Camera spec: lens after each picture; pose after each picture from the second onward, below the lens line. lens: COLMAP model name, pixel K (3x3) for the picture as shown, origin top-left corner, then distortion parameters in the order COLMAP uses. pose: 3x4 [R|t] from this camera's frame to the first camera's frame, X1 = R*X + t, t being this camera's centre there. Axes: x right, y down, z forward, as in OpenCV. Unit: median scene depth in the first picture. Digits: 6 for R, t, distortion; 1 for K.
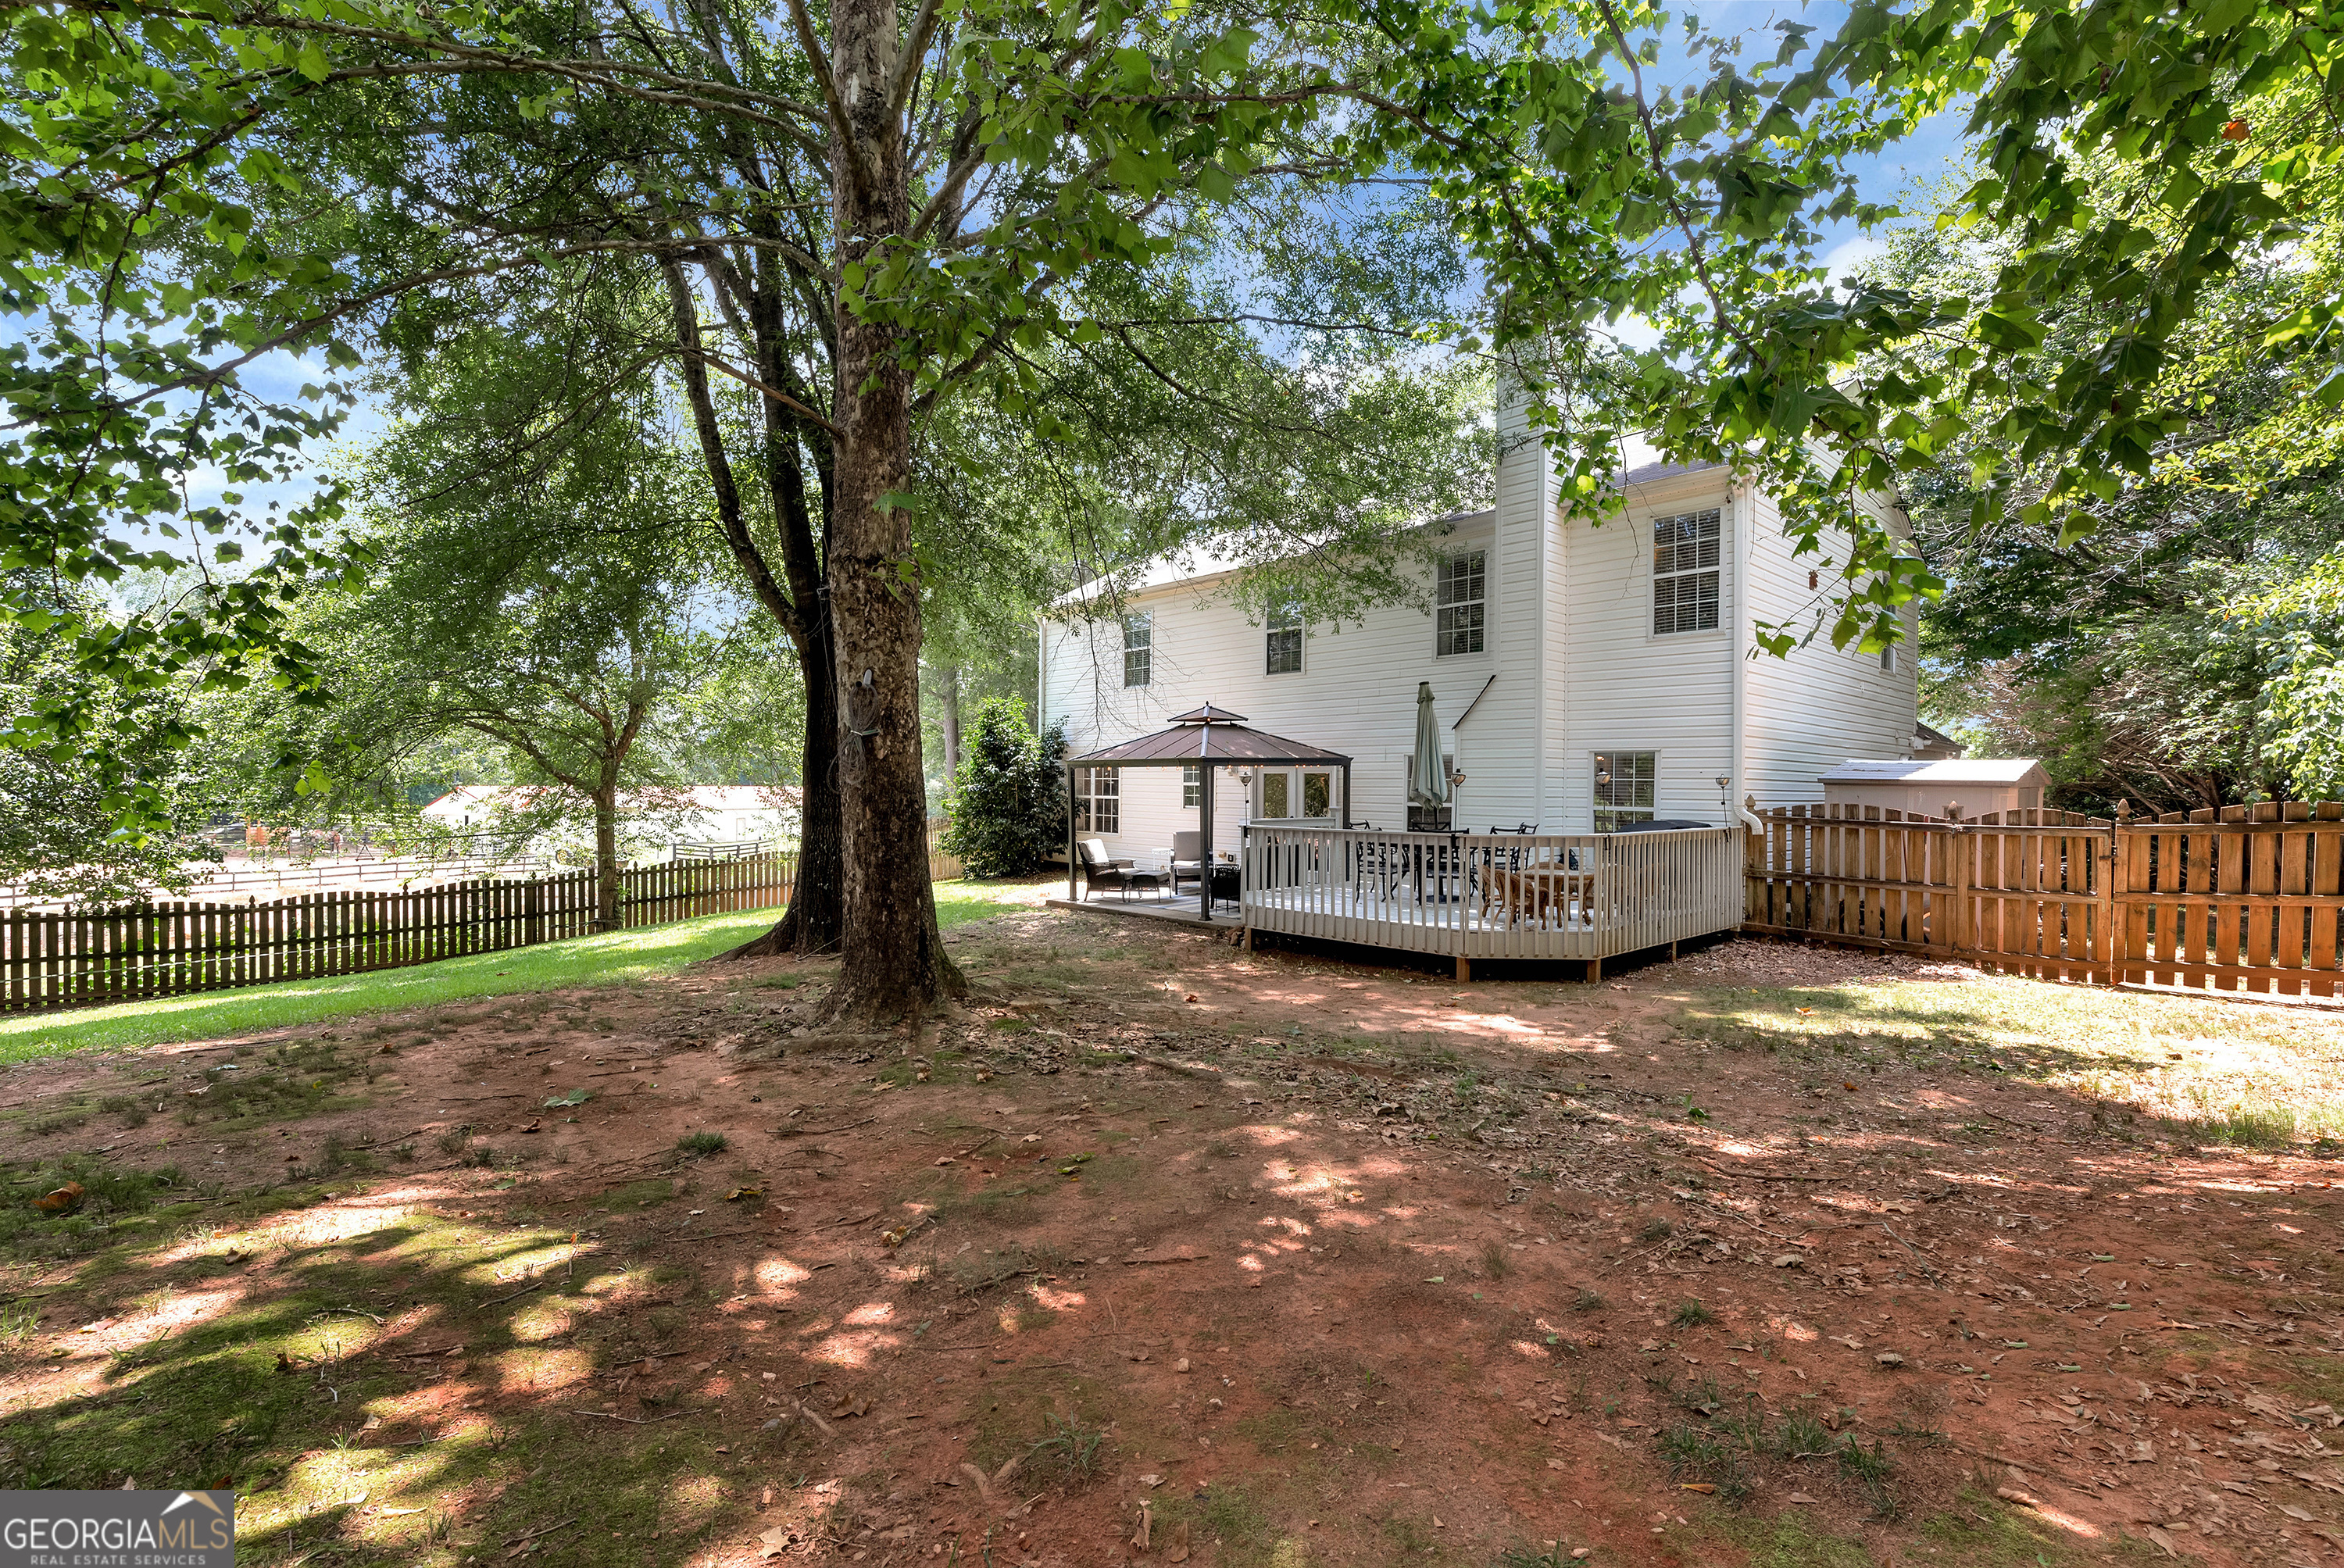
lens RADIAL K [[1044.9, 0, 1166.8], [0, 1044.9, 782.1], [0, 0, 1]] dist [0.004032, -0.000014]
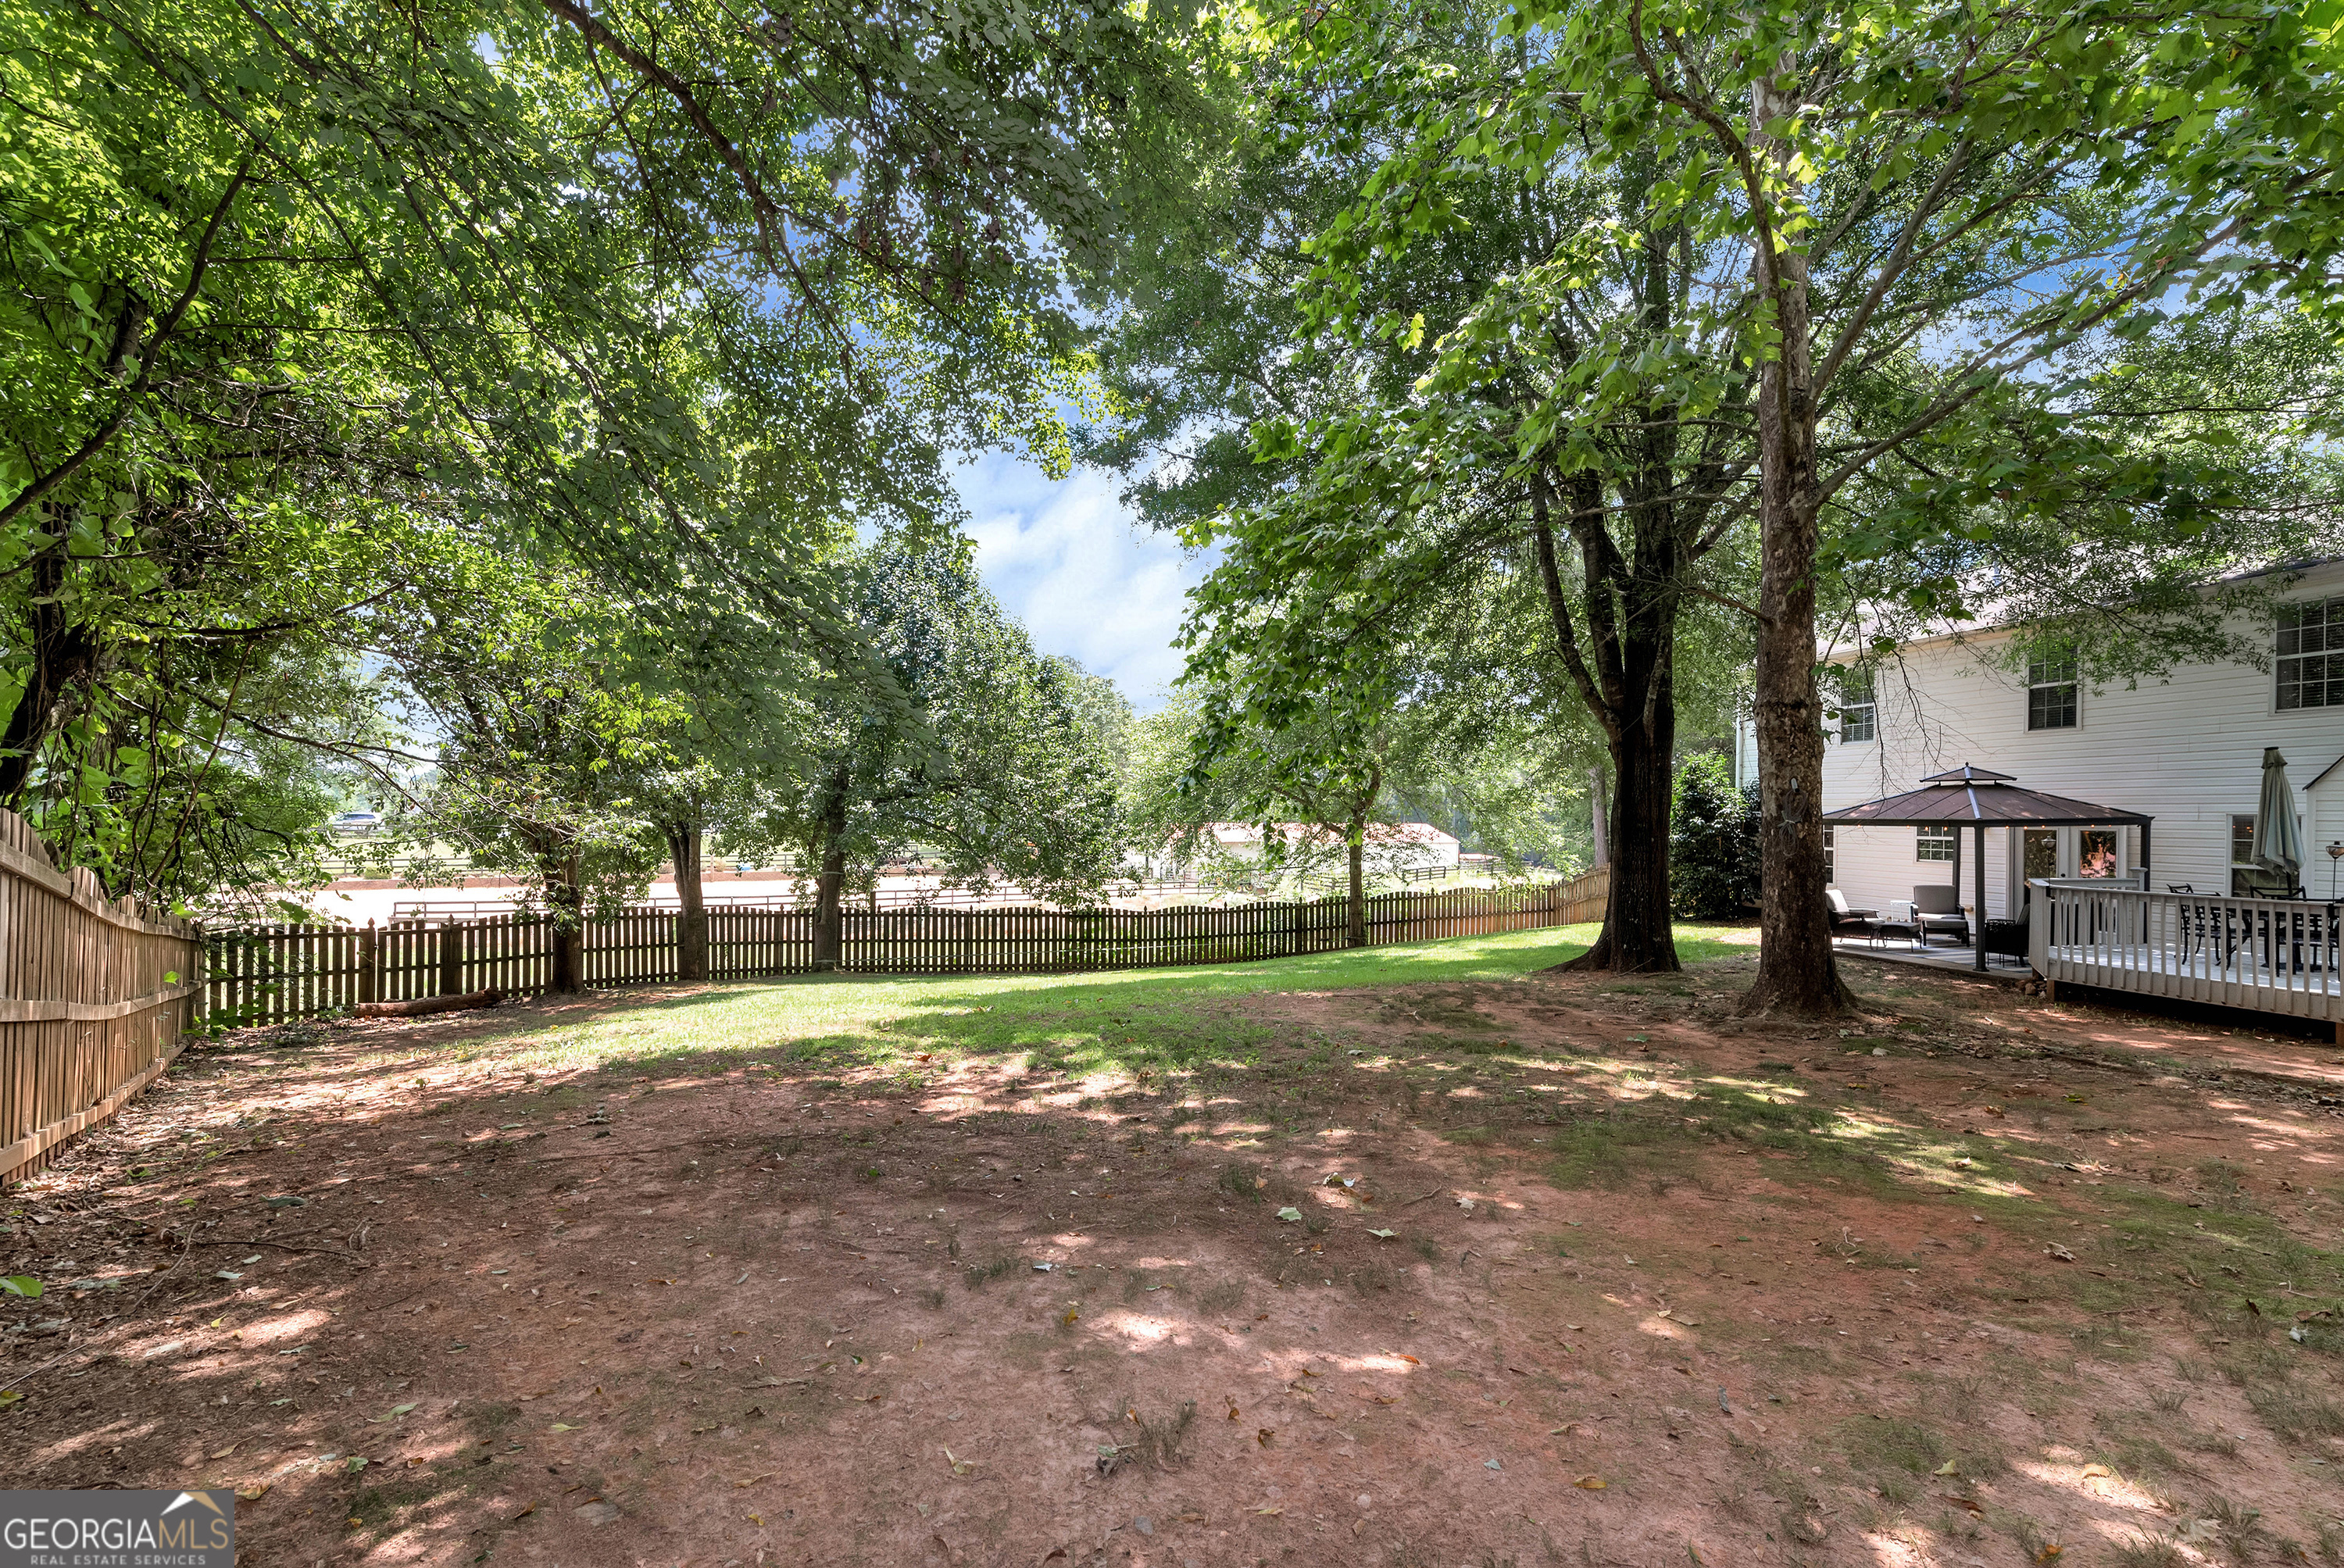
lens RADIAL K [[1044.9, 0, 1177.4], [0, 1044.9, 803.9], [0, 0, 1]] dist [0.004032, -0.000014]
pose [[0.867867, -0.003017, -0.496788, -0.125438], [-0.003728, 0.999914, -0.012586, -0.019655], [0.496783, 0.012775, 0.867781, -0.297958]]
